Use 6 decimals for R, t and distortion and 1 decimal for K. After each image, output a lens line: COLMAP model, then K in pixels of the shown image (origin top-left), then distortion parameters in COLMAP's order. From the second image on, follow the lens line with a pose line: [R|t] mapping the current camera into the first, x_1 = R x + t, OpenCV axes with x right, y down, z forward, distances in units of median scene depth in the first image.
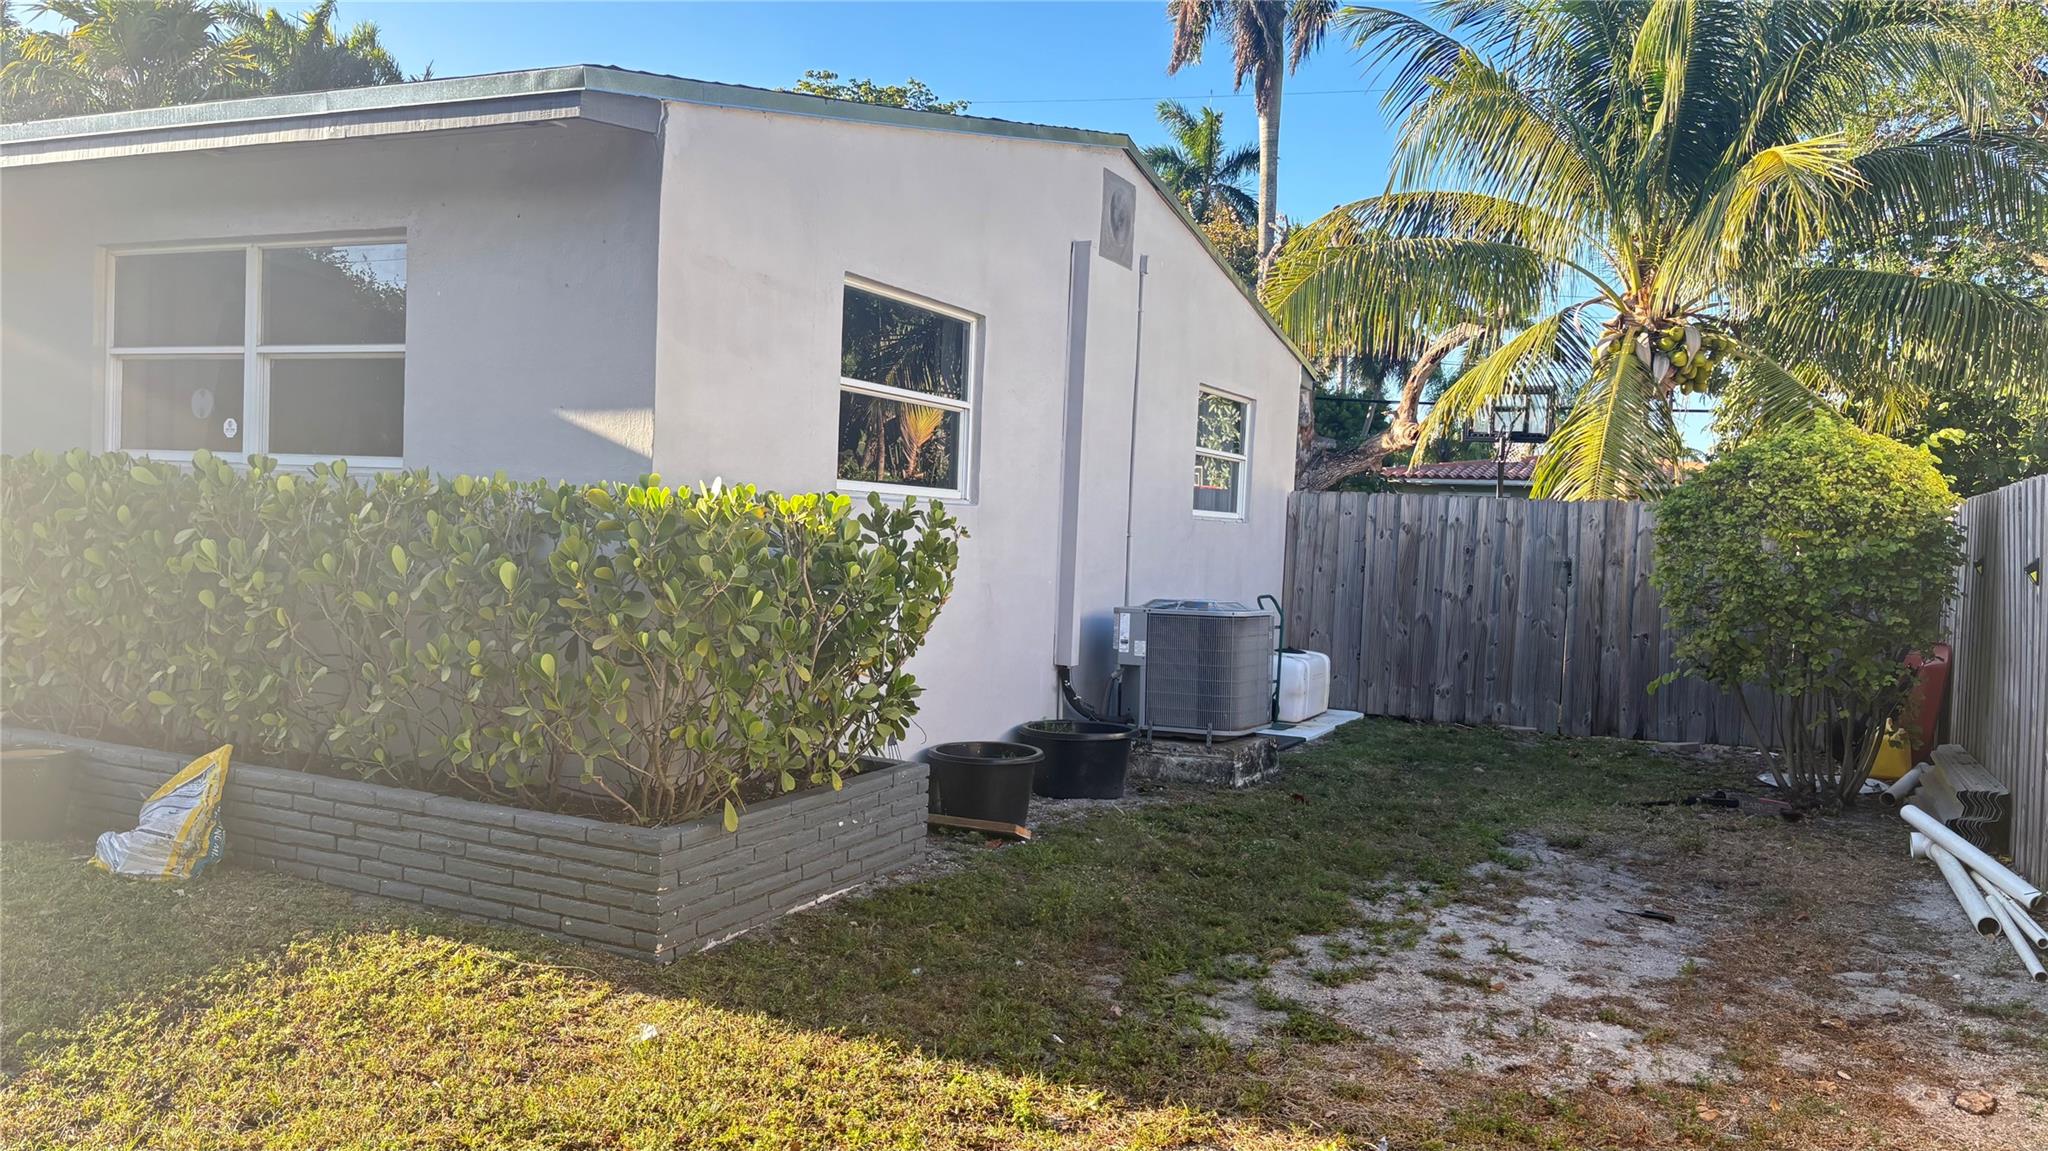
lens RADIAL K [[1549.3, 0, 1025.4], [0, 1549.3, 576.8], [0, 0, 1]] dist [0.023668, -0.022448]
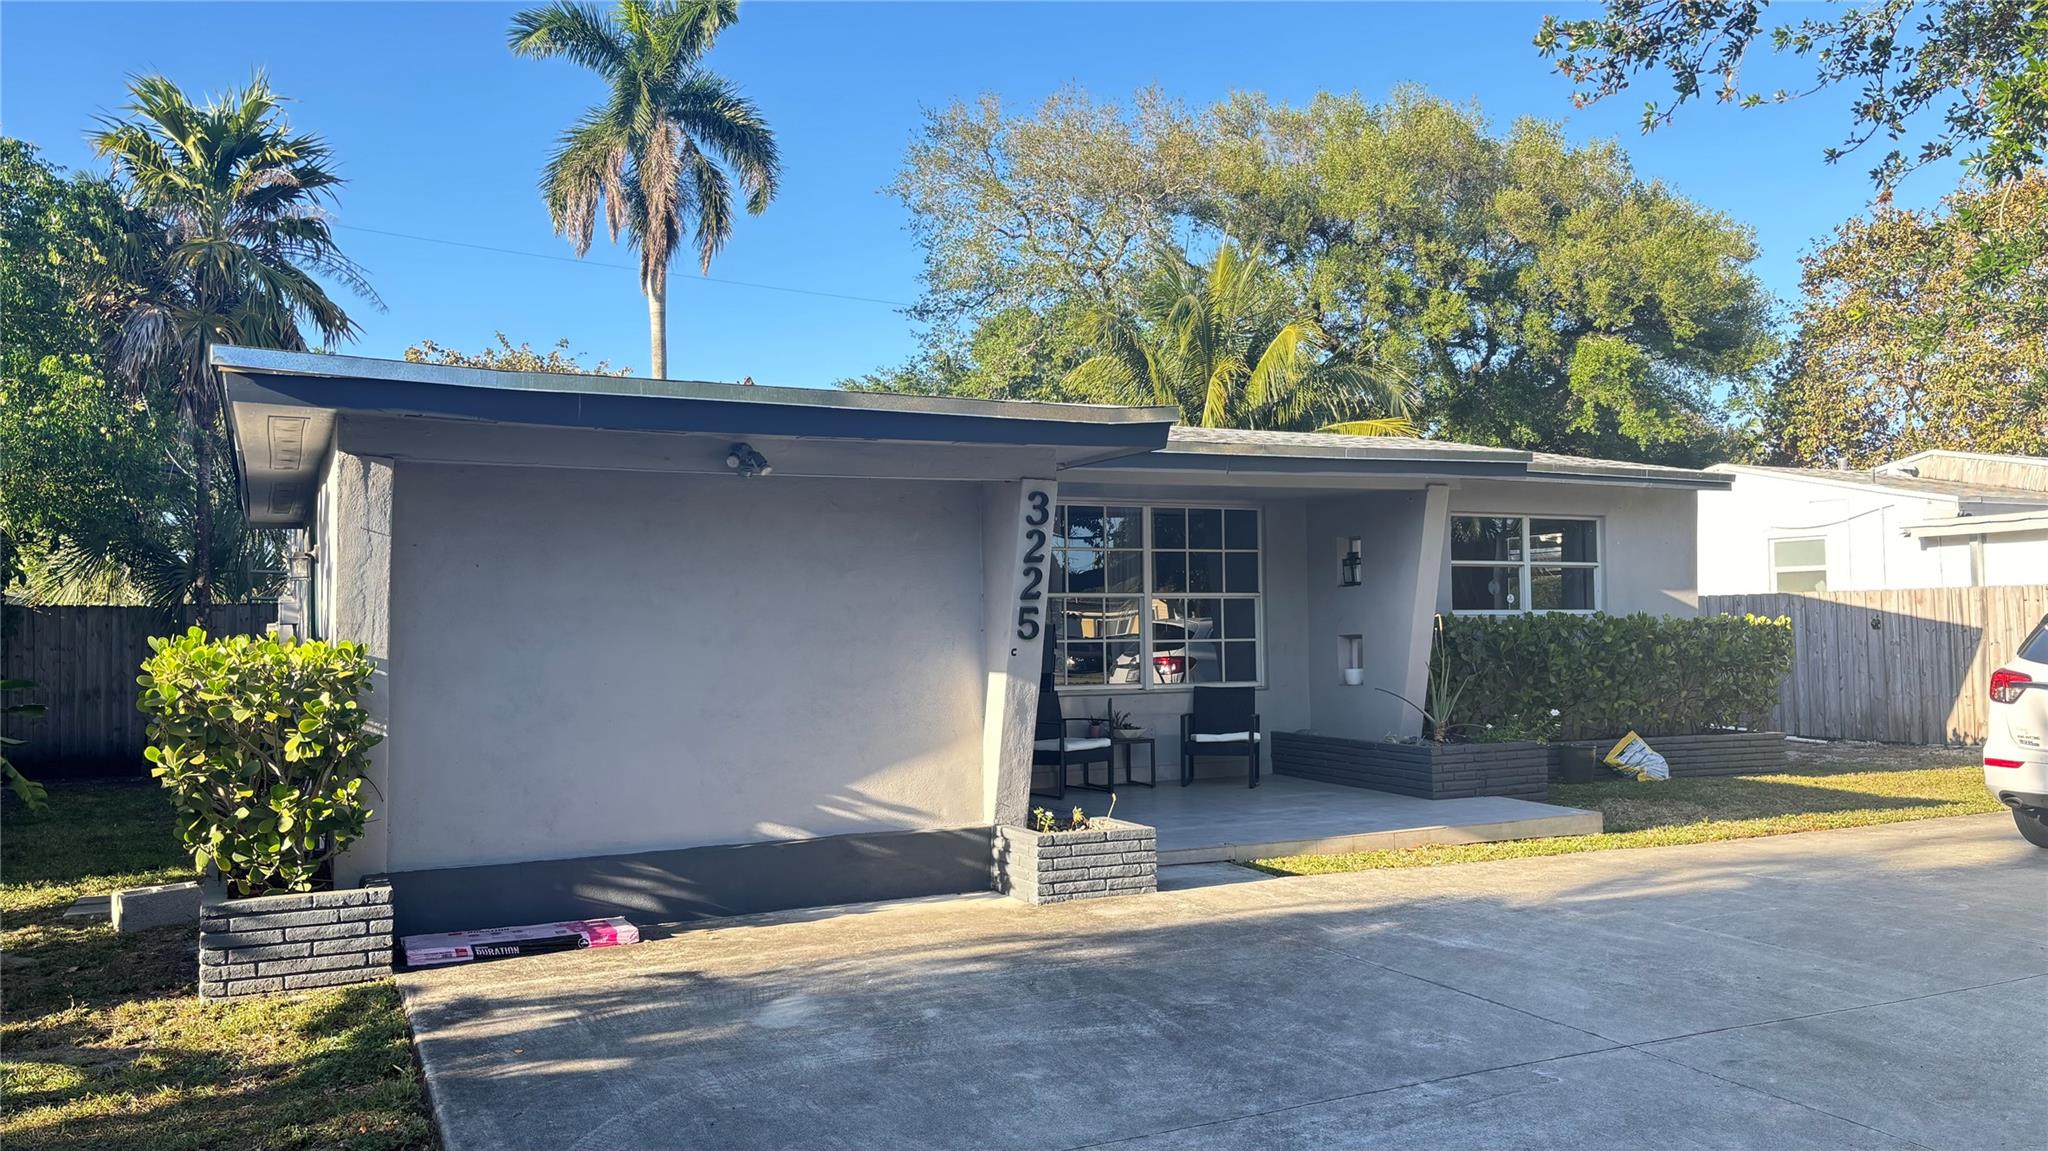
lens RADIAL K [[1549.3, 0, 1024.8], [0, 1549.3, 568.3], [0, 0, 1]] dist [0.023668, -0.022448]
pose [[0.623703, -0.016036, 0.781497, -2.507767], [0.062515, 0.997610, -0.029422, -0.111881], [-0.779158, 0.067206, 0.623215, 0.174251]]
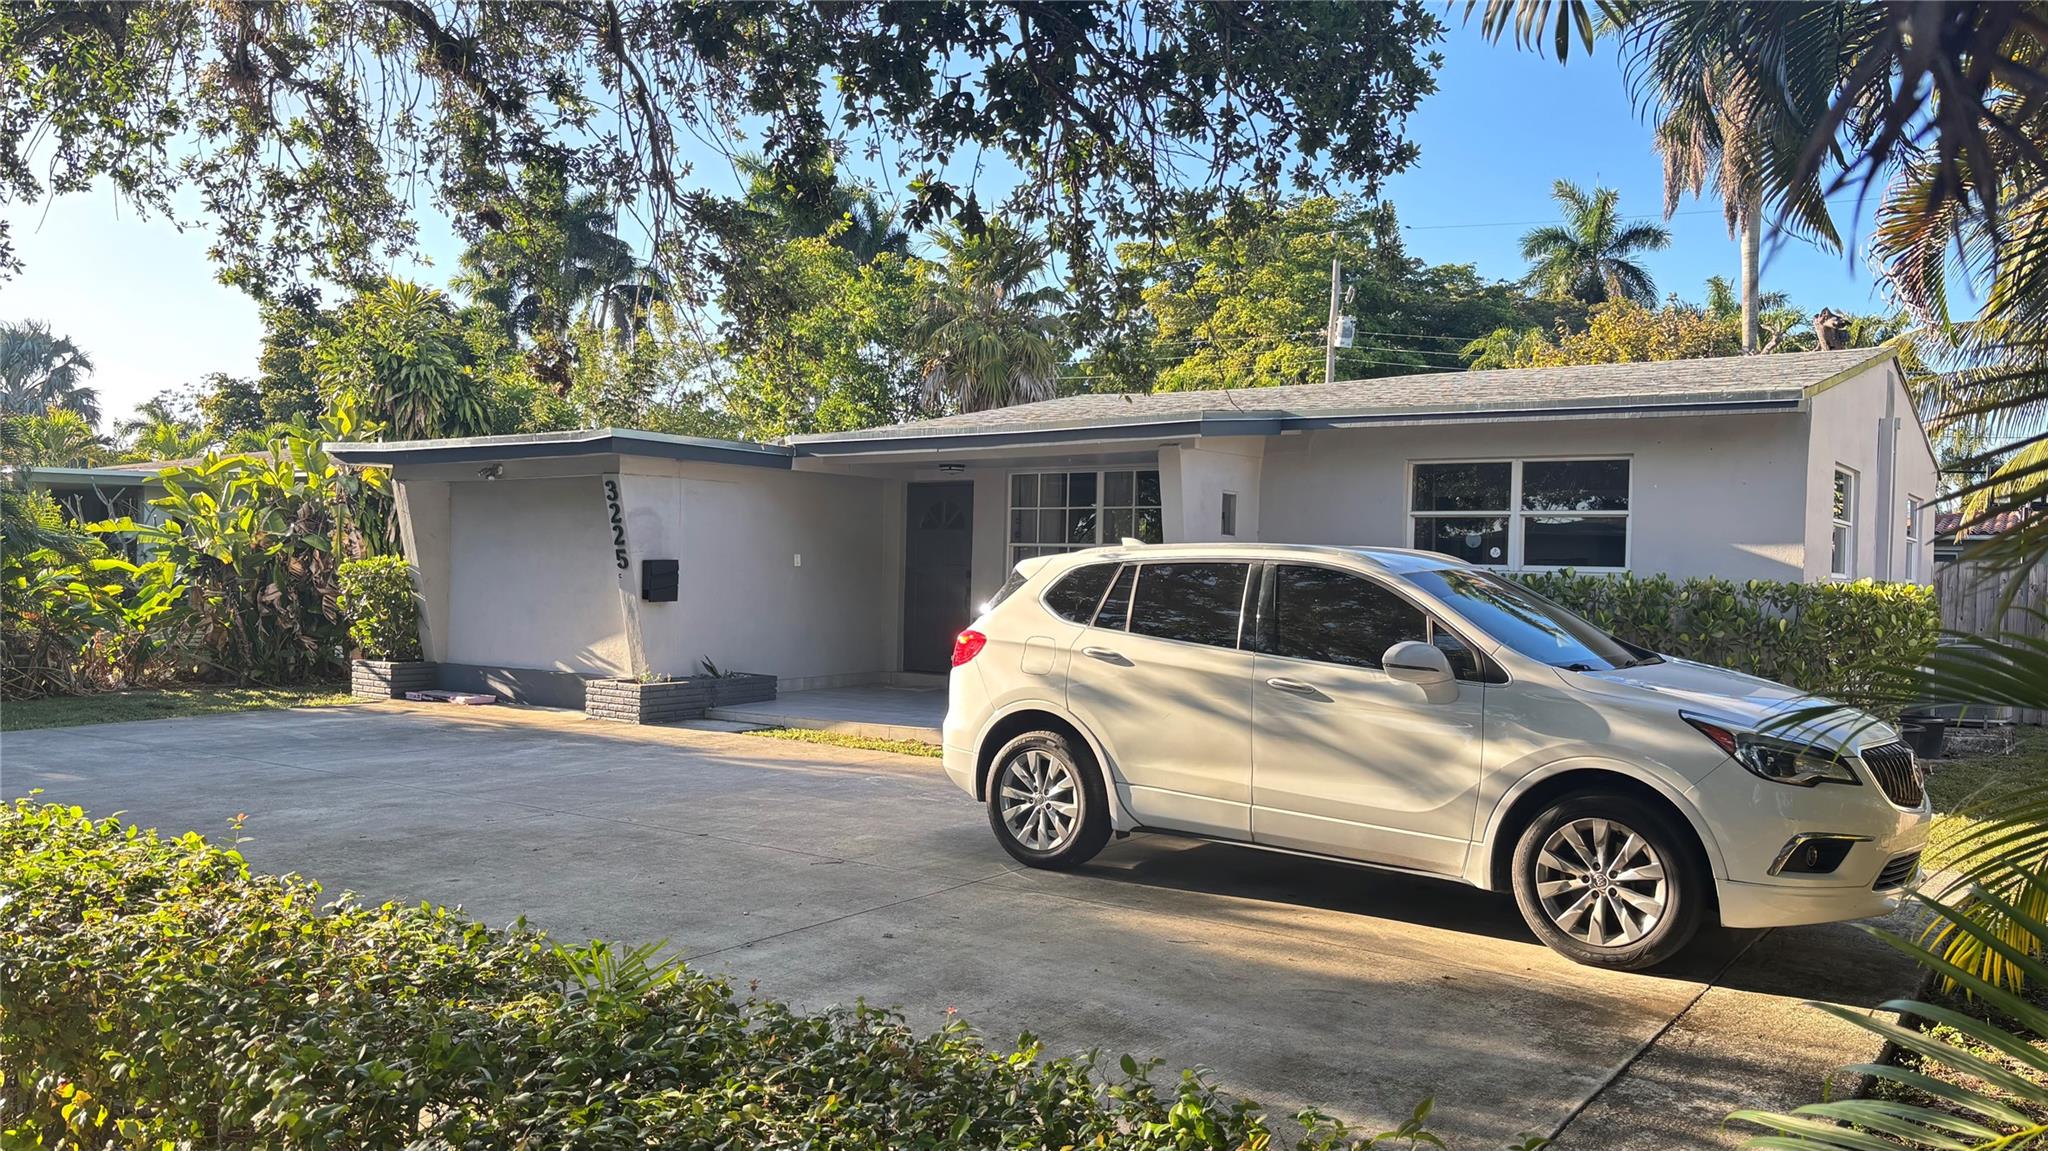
lens RADIAL K [[1549.3, 0, 1026.7], [0, 1549.3, 581.6], [0, 0, 1]] dist [0.023668, -0.022448]
pose [[0.983857, -0.017884, -0.178059, -0.712500], [0.011880, 0.999326, -0.034728, 0.000530], [0.178560, 0.032052, 0.983407, -0.963447]]
